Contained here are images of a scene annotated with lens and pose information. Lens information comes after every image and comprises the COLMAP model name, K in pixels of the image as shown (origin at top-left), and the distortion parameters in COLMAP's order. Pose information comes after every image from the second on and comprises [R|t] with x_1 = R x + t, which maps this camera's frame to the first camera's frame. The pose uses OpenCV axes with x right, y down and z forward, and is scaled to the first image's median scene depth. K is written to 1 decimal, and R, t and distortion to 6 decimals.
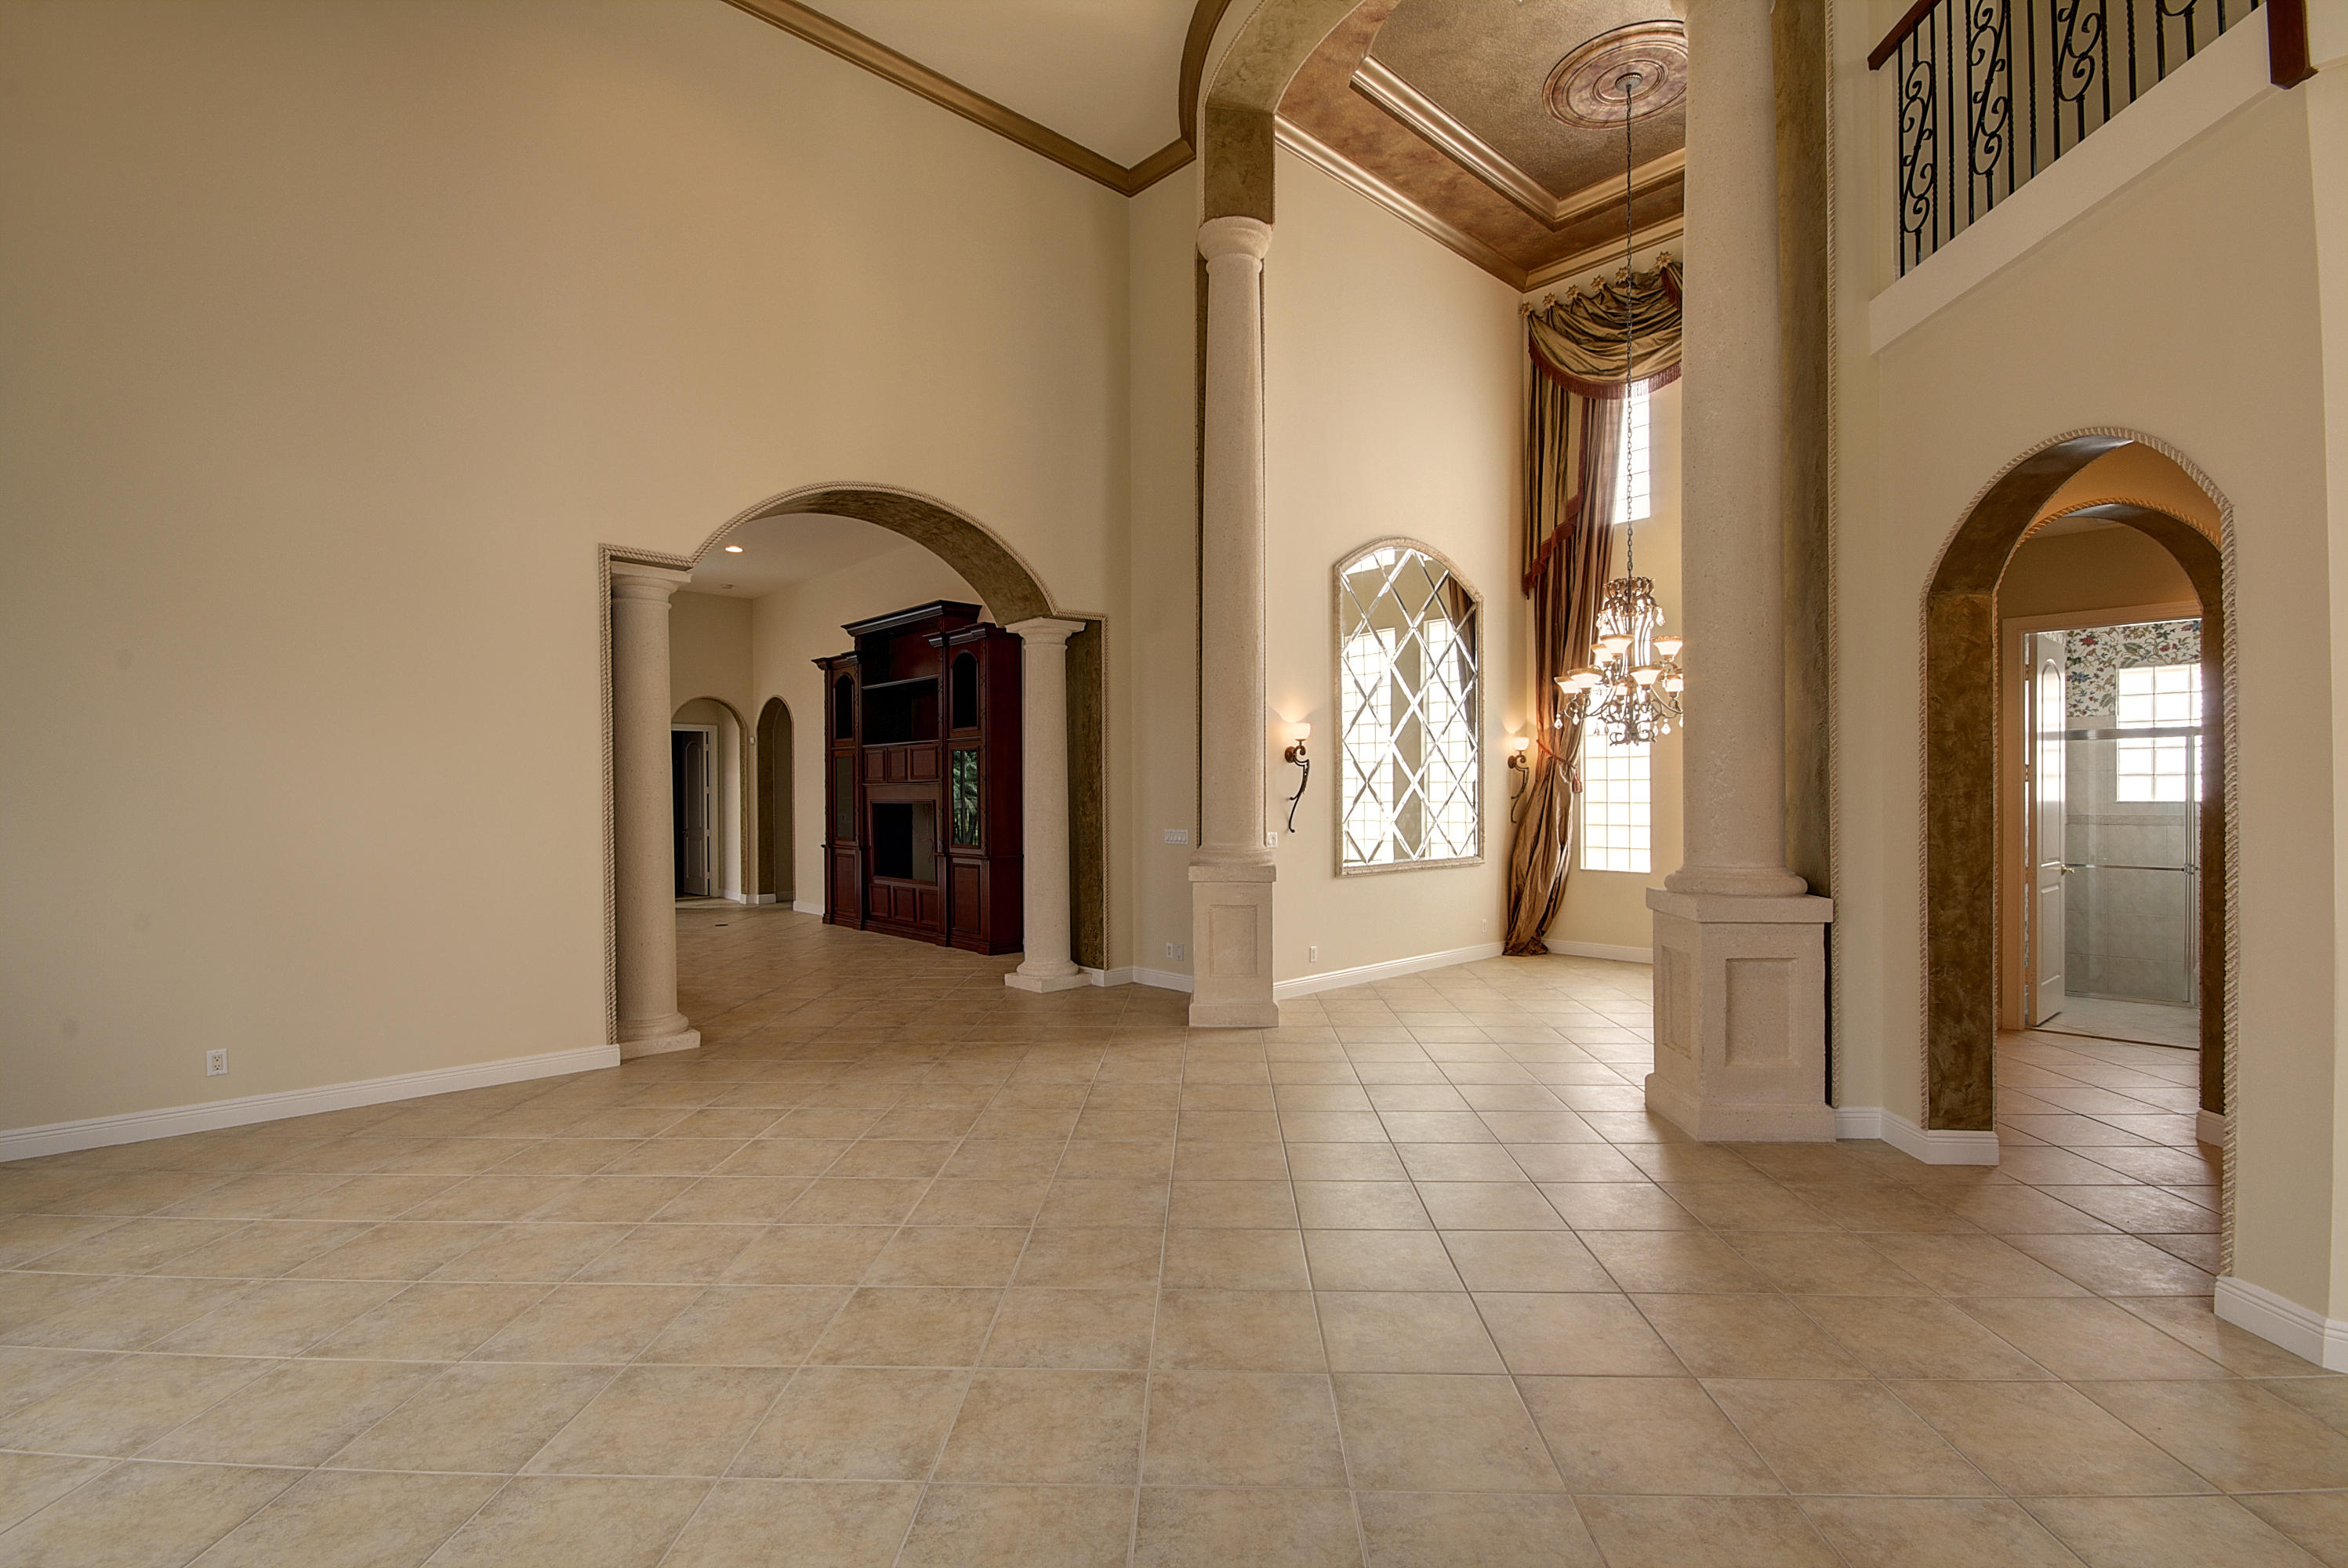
lens RADIAL K [[1076.8, 0, 1176.0], [0, 1076.8, 794.6], [0, 0, 1]] dist [-0.000327, -0.000113]
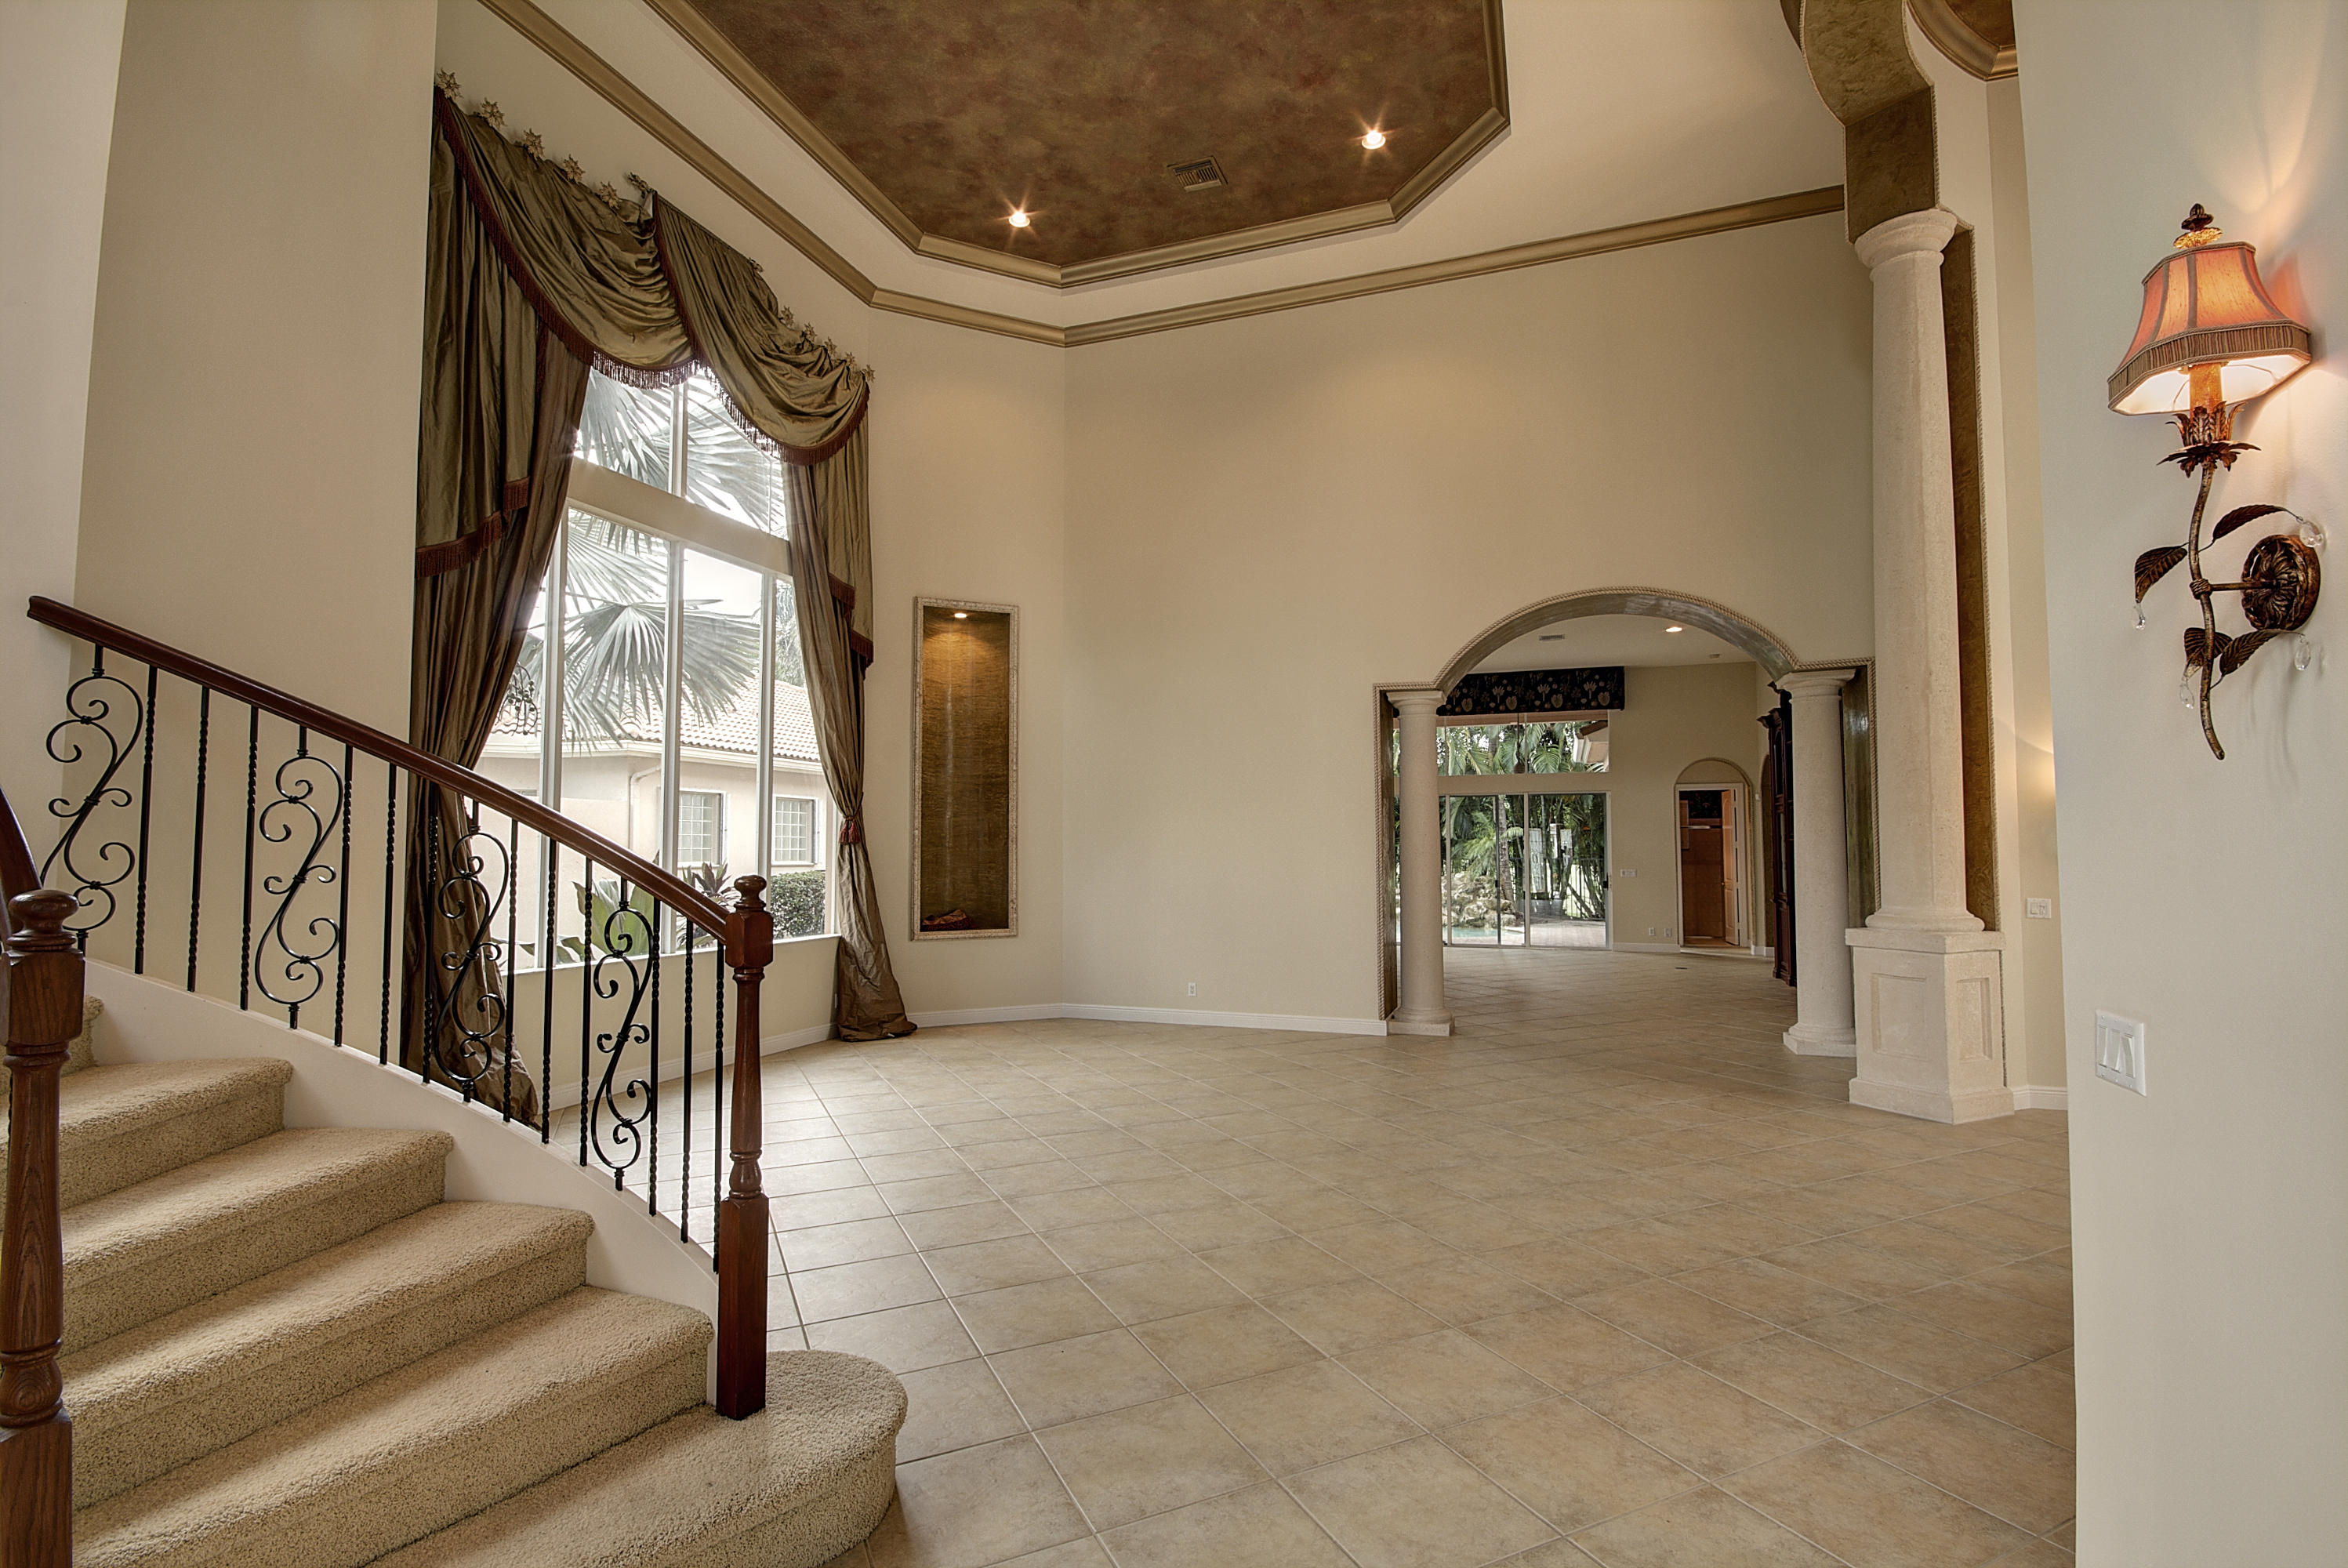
lens RADIAL K [[1076.8, 0, 1176.0], [0, 1076.8, 794.6], [0, 0, 1]] dist [-0.000327, -0.000113]
pose [[0.459298, -0.044944, -0.887145, 1.181051], [0.002203, 0.998774, -0.049459, -0.008851], [0.888280, 0.020762, 0.458833, 0.110567]]
